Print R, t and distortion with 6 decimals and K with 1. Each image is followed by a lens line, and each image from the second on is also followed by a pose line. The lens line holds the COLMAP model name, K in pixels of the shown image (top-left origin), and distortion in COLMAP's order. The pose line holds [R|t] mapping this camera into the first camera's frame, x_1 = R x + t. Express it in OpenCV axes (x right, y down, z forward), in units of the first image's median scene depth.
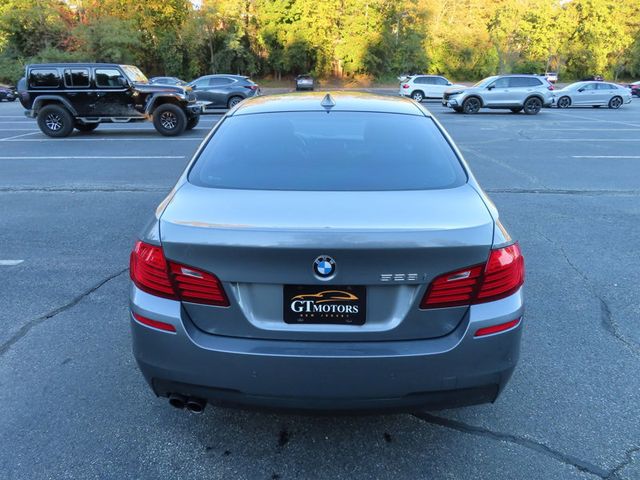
lens RADIAL K [[458.6, 0, 316.9], [0, 458.6, 241.1], [0, 0, 1]] dist [-0.010958, 0.008367]
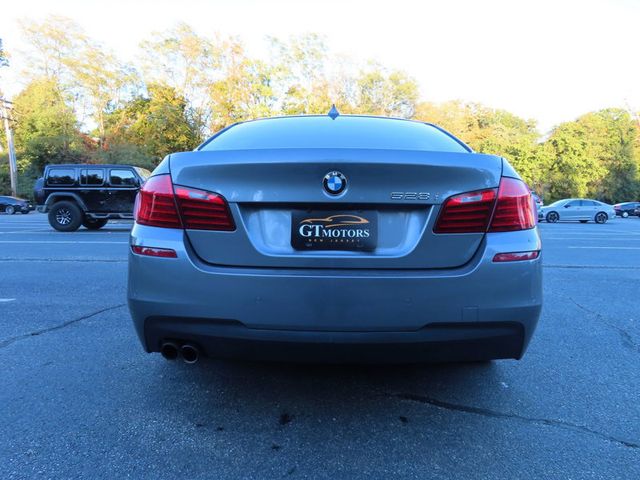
lens RADIAL K [[457.7, 0, 318.5], [0, 457.7, 240.5], [0, 0, 1]] dist [-0.009945, 0.005408]
pose [[0.999938, 0.009944, 0.005017, -0.002815], [-0.008293, 0.965420, -0.260569, 0.055886], [-0.007434, 0.260511, 0.965442, 0.010927]]
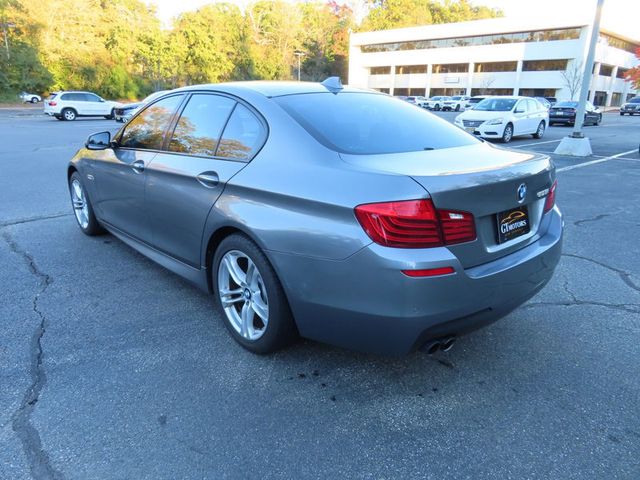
lens RADIAL K [[457.7, 0, 318.5], [0, 457.7, 240.5], [0, 0, 1]] dist [-0.009945, 0.005408]
pose [[0.728750, -0.201473, 0.654471, -0.171474], [0.227161, 0.972746, 0.046508, -0.000335], [-0.646004, 0.114778, 0.754655, 0.050550]]
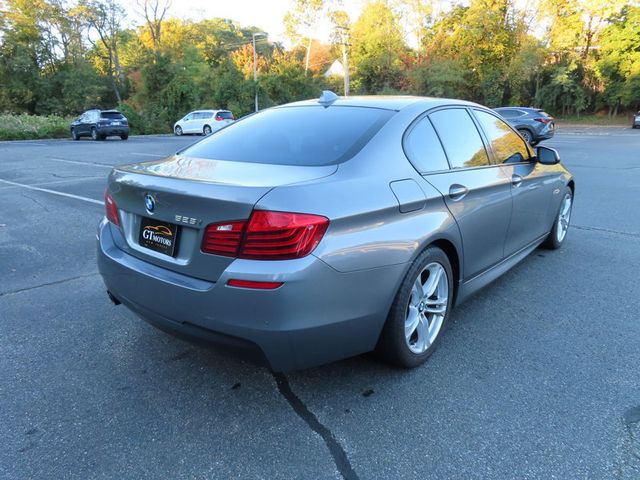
lens RADIAL K [[458.6, 0, 316.9], [0, 458.6, 241.1], [0, 0, 1]] dist [-0.010958, 0.008367]
pose [[0.783842, 0.166849, -0.598124, 0.155164], [-0.211160, 0.977443, -0.004065, 0.008569], [0.583954, 0.129486, 0.801393, 0.030909]]
